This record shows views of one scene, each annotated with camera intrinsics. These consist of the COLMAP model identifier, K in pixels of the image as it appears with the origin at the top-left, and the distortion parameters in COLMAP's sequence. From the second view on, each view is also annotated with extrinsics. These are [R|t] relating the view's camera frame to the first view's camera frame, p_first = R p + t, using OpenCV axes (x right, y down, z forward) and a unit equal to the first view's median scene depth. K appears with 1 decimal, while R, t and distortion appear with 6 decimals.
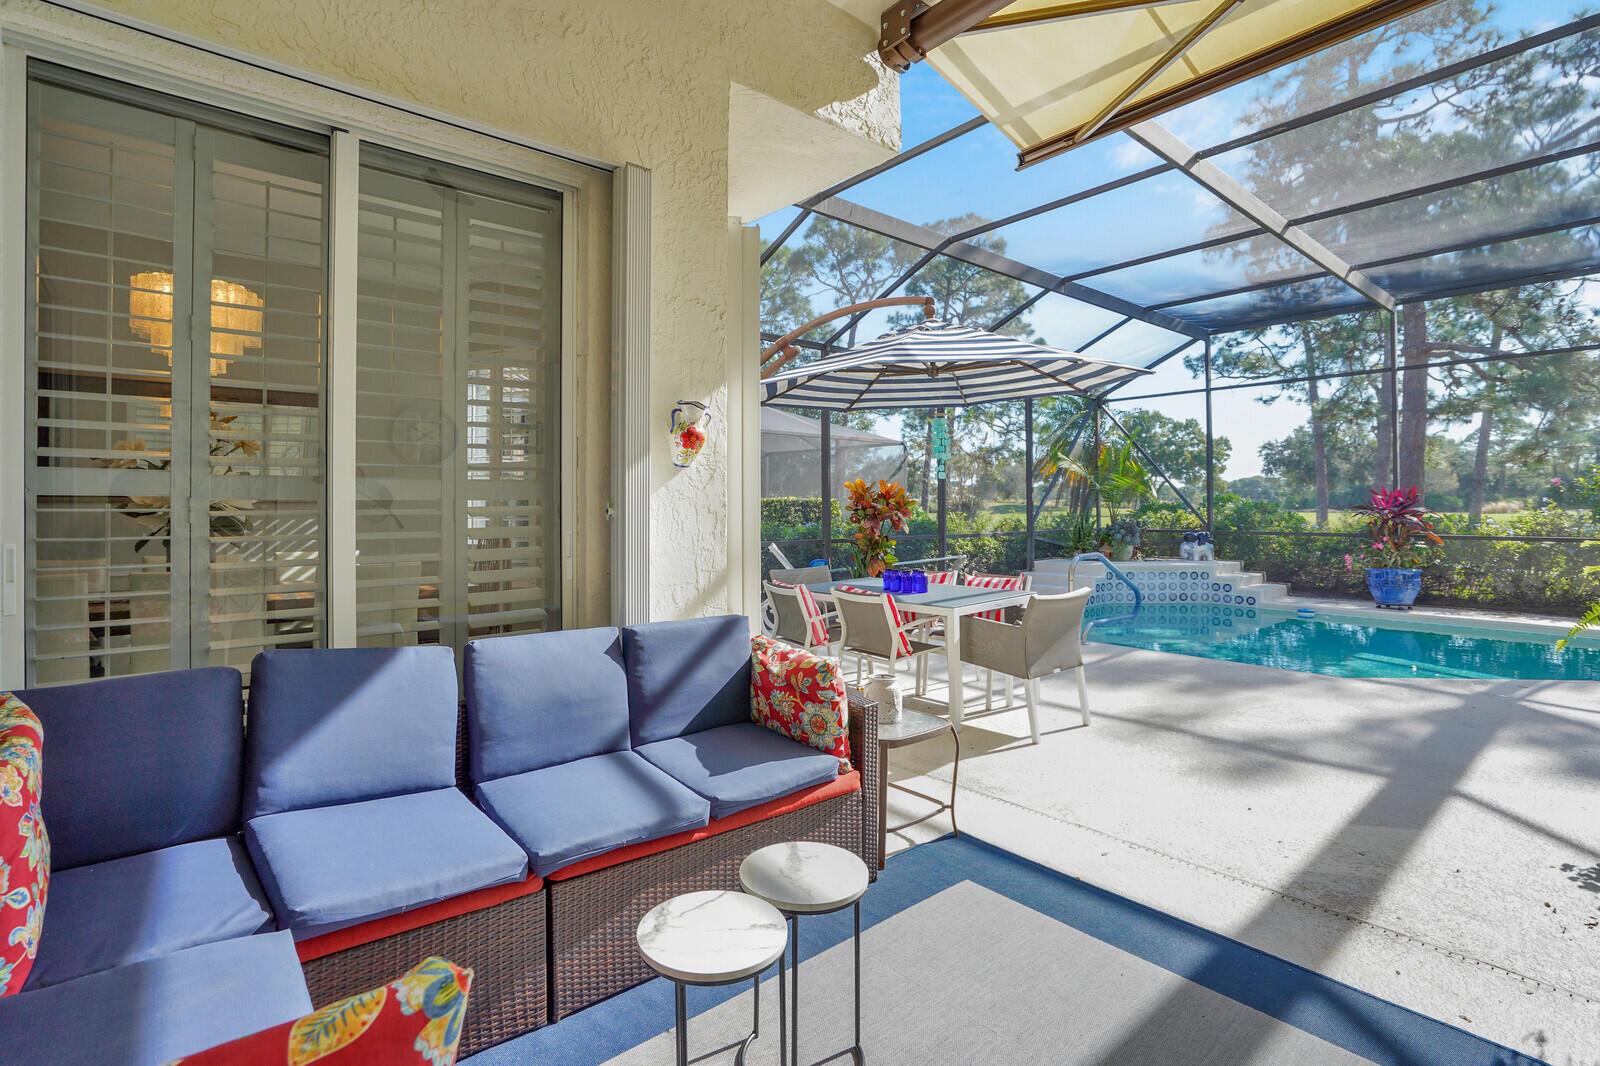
lens RADIAL K [[756.3, 0, 799.5], [0, 756.3, 497.4], [0, 0, 1]] dist [-0.050398, 0.020864]
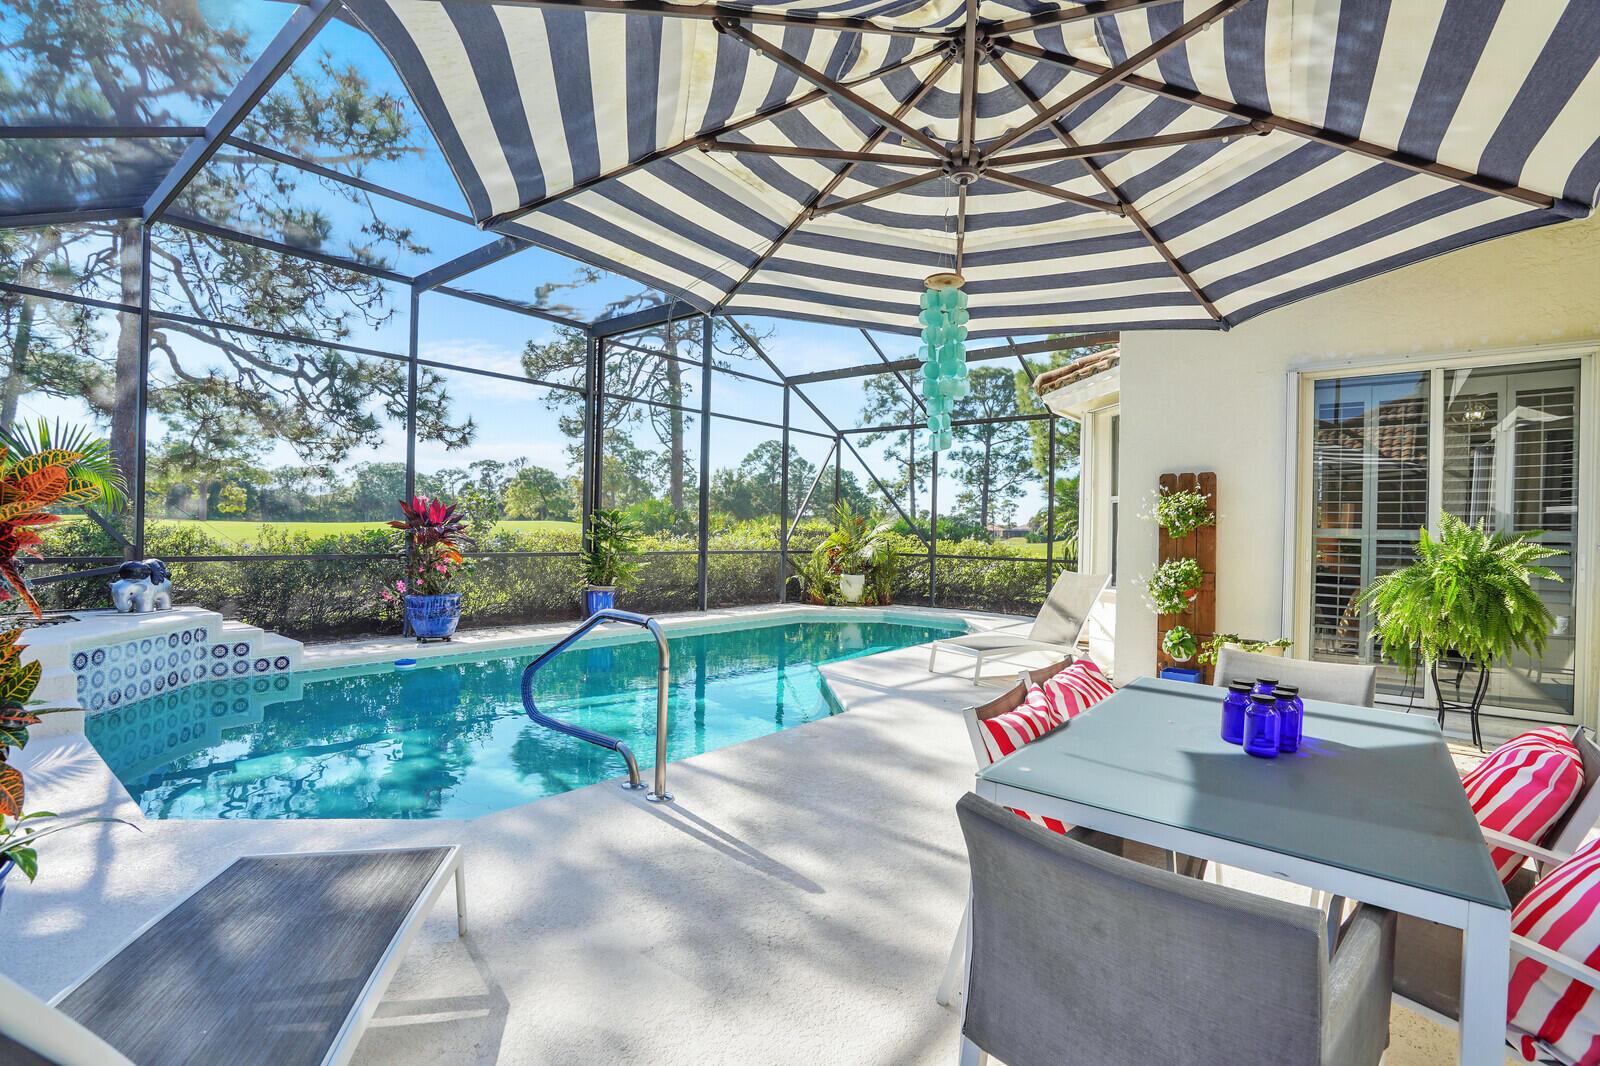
lens RADIAL K [[749.4, 0, 791.0], [0, 749.4, 531.6], [0, 0, 1]] dist [-0.062656, 0.030727]
pose [[-0.181504, -0.003462, 0.983384, -0.093902], [-0.030758, 0.999525, -0.002159, 0.010687], [-0.982909, -0.030639, -0.181524, 0.621500]]
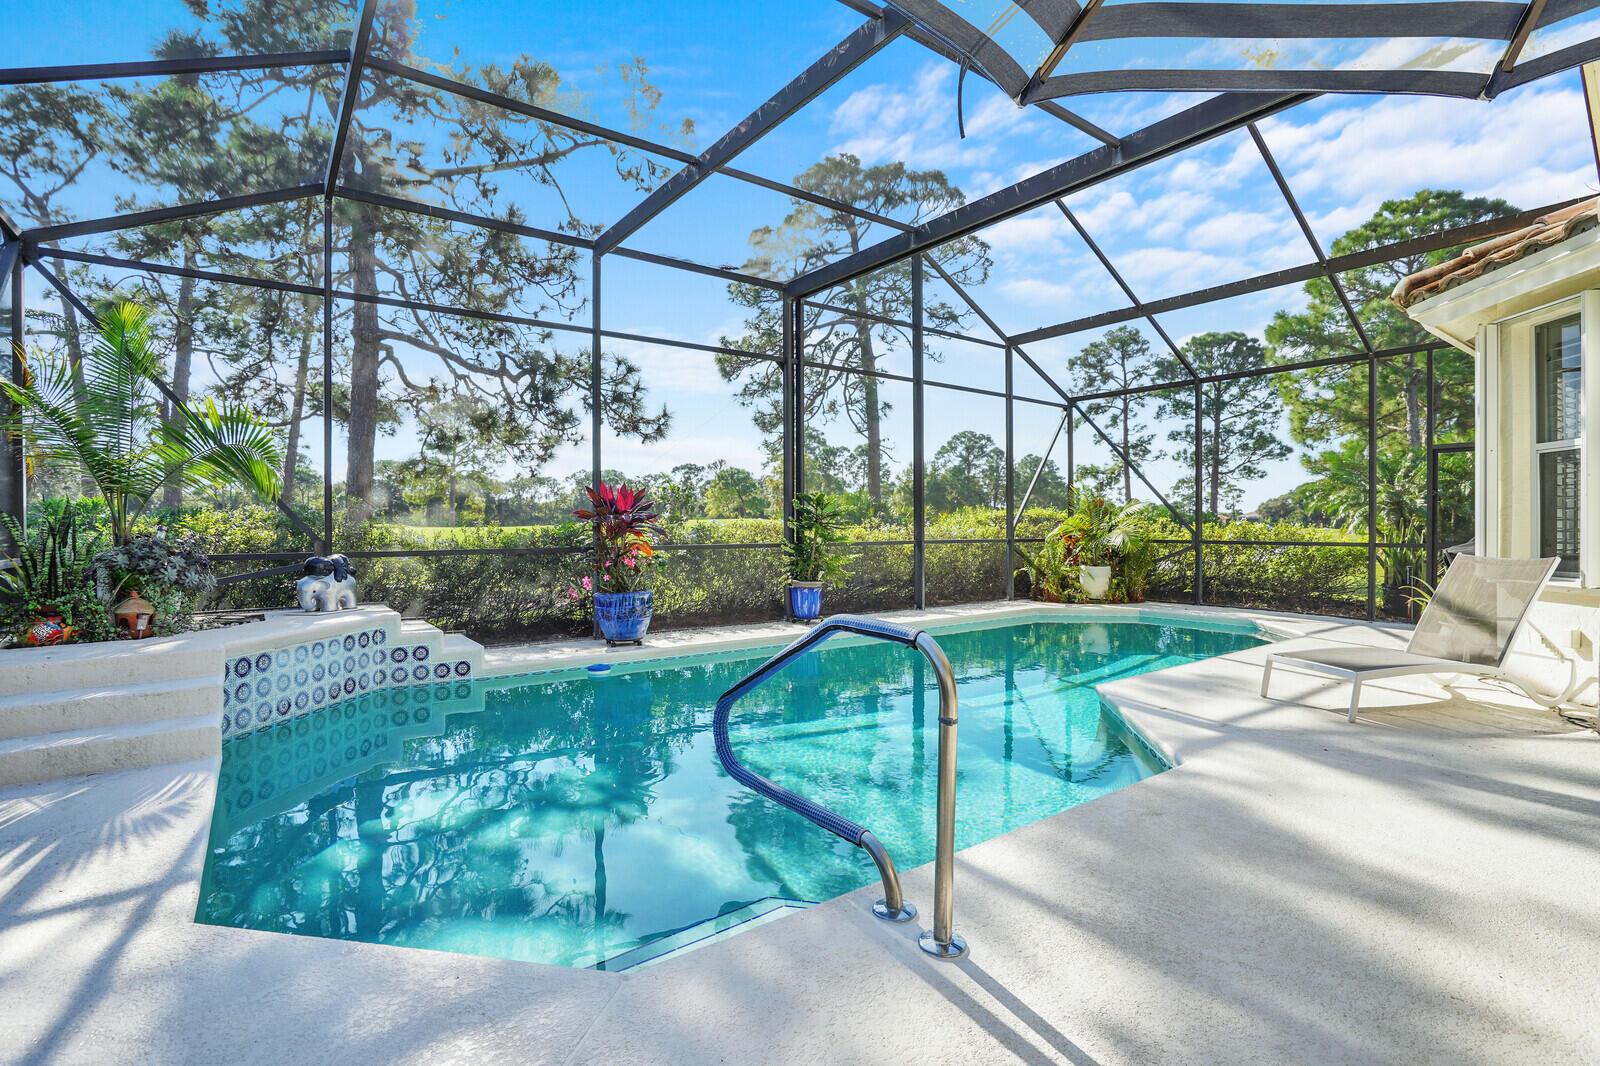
lens RADIAL K [[749.4, 0, 791.0], [0, 749.4, 531.6], [0, 0, 1]] dist [-0.062656, 0.030727]
pose [[0.072571, -0.006929, 0.997339, 0.043319], [-0.007551, 0.999943, 0.007497, 0.022952], [-0.997335, -0.008075, 0.072515, 0.639748]]
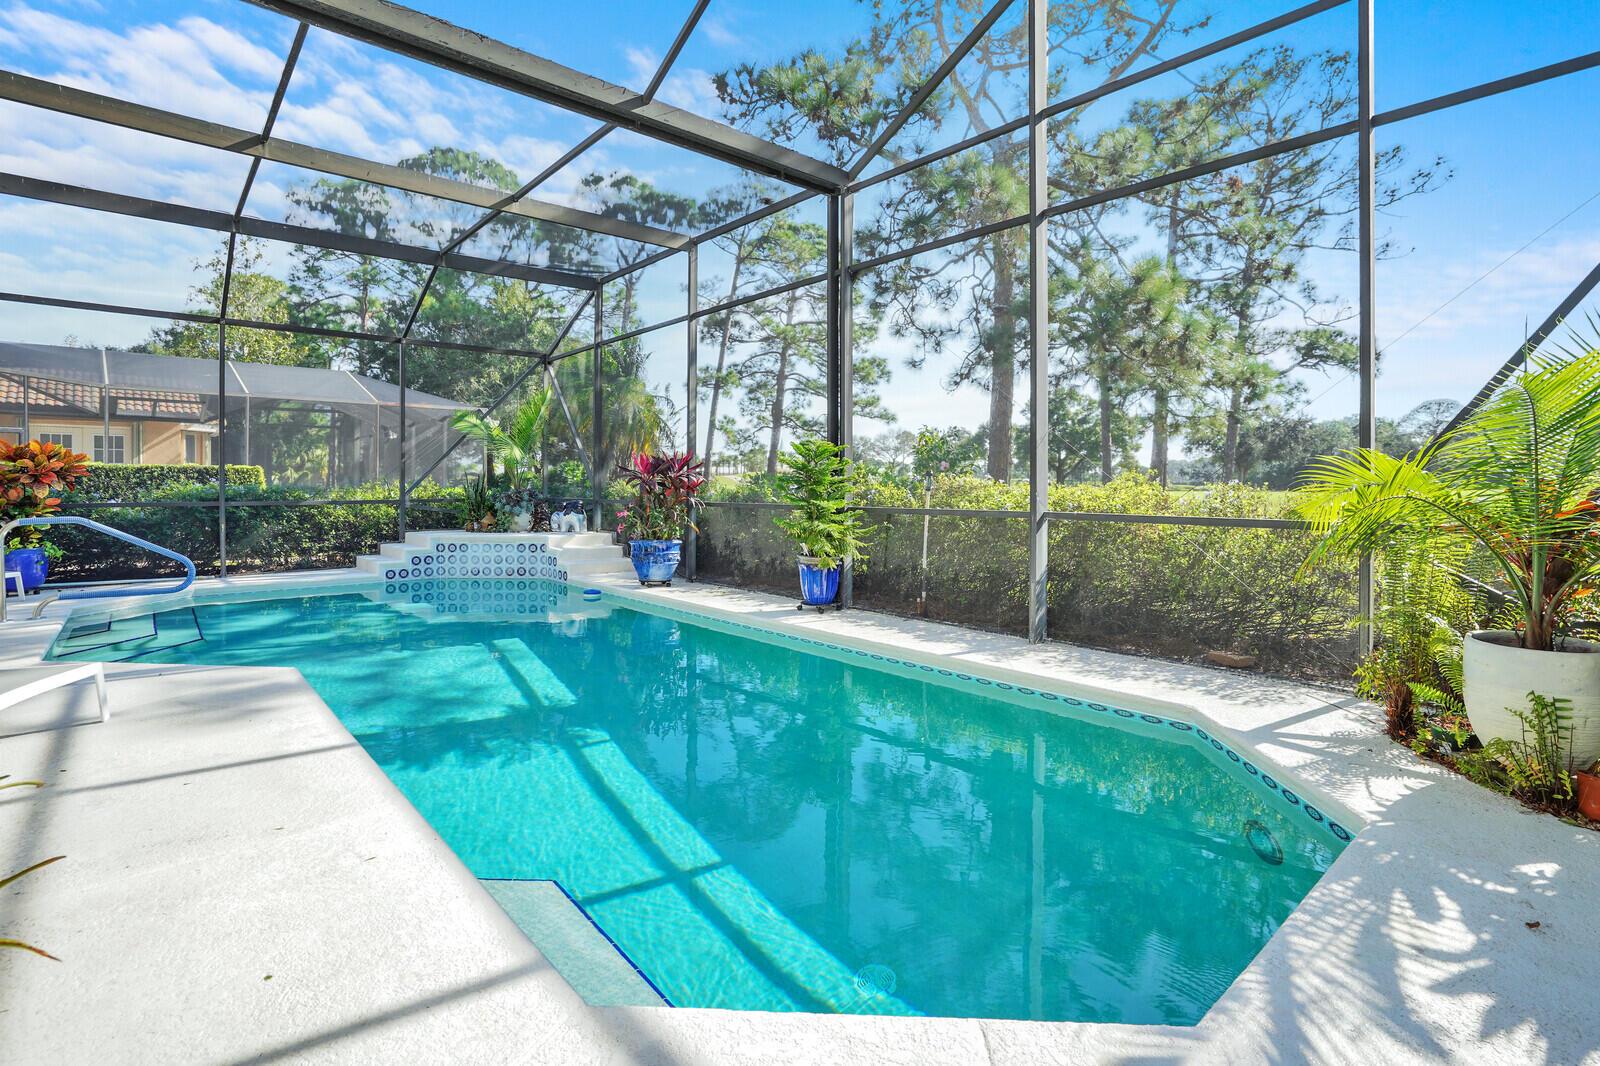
lens RADIAL K [[756.3, 0, 799.5], [0, 756.3, 497.4], [0, 0, 1]] dist [-0.050398, 0.020864]
pose [[0.999357, 0.000508, 0.035839, 0.782093], [-0.001499, 0.999617, 0.027627, 0.016656], [-0.035812, -0.027663, 0.998976, 0.074054]]
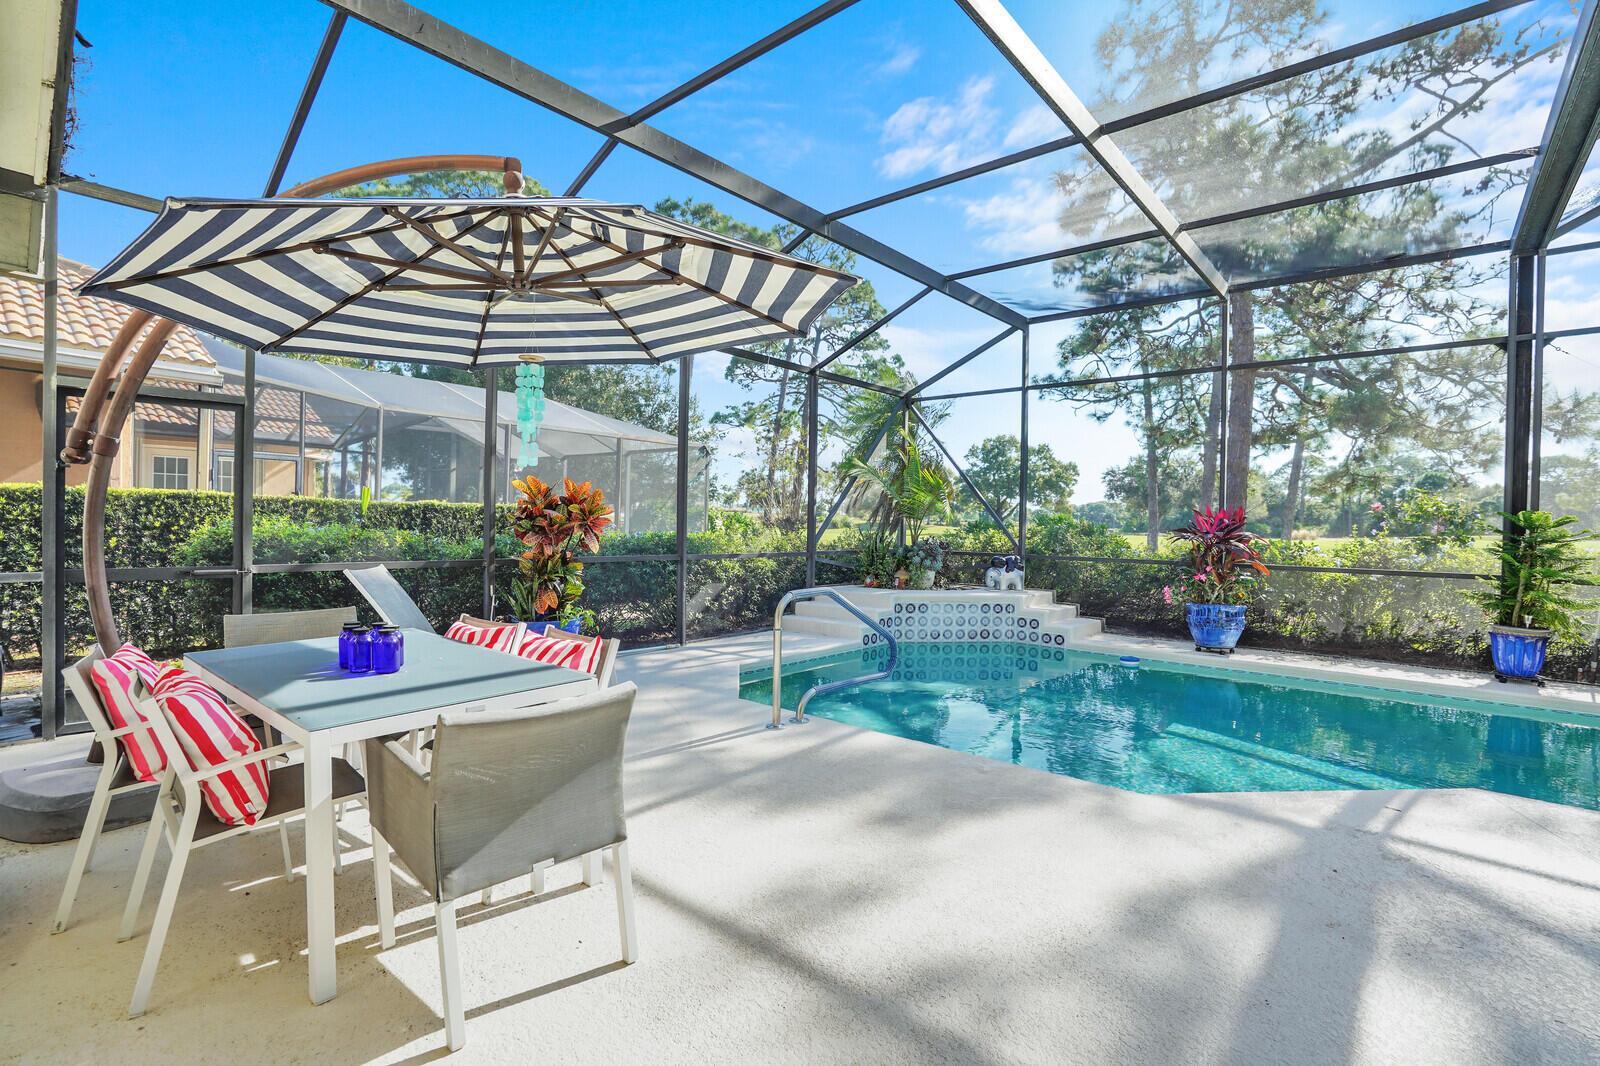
lens RADIAL K [[749.4, 0, 791.0], [0, 749.4, 531.6], [0, 0, 1]] dist [-0.062656, 0.030727]
pose [[0.987851, 0.019137, 0.154222, 0.163297], [-0.023097, 0.999447, 0.023929, 0.004215], [-0.153679, -0.027200, 0.987746, 0.207357]]
